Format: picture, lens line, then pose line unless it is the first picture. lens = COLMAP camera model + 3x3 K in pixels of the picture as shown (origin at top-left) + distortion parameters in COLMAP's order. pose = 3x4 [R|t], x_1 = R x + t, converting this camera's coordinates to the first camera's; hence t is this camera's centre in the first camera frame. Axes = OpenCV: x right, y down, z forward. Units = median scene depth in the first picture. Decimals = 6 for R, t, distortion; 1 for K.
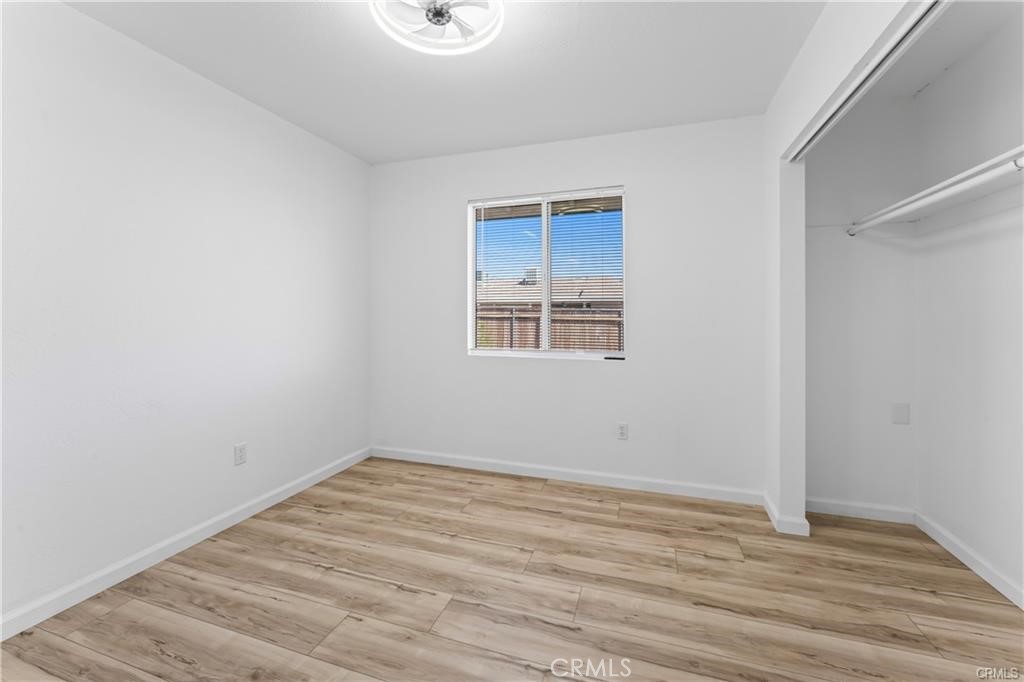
lens RADIAL K [[415.5, 0, 513.3], [0, 415.5, 335.5], [0, 0, 1]] dist [-0.006393, 0.000668]
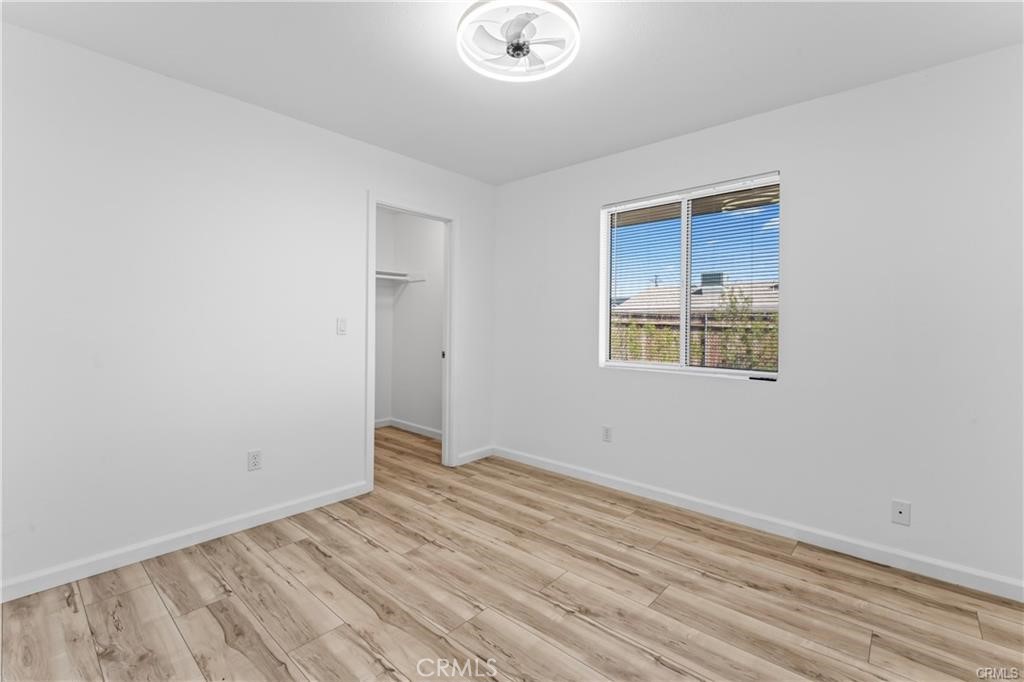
lens RADIAL K [[448.4, 0, 511.6], [0, 448.4, 340.8], [0, 0, 1]] dist [-0.002321, 0.000164]
pose [[0.920116, 0.025011, -0.390847, 0.121132], [-0.029924, 0.999531, -0.006484, 0.002096], [0.390501, 0.017661, 0.920433, -0.040229]]
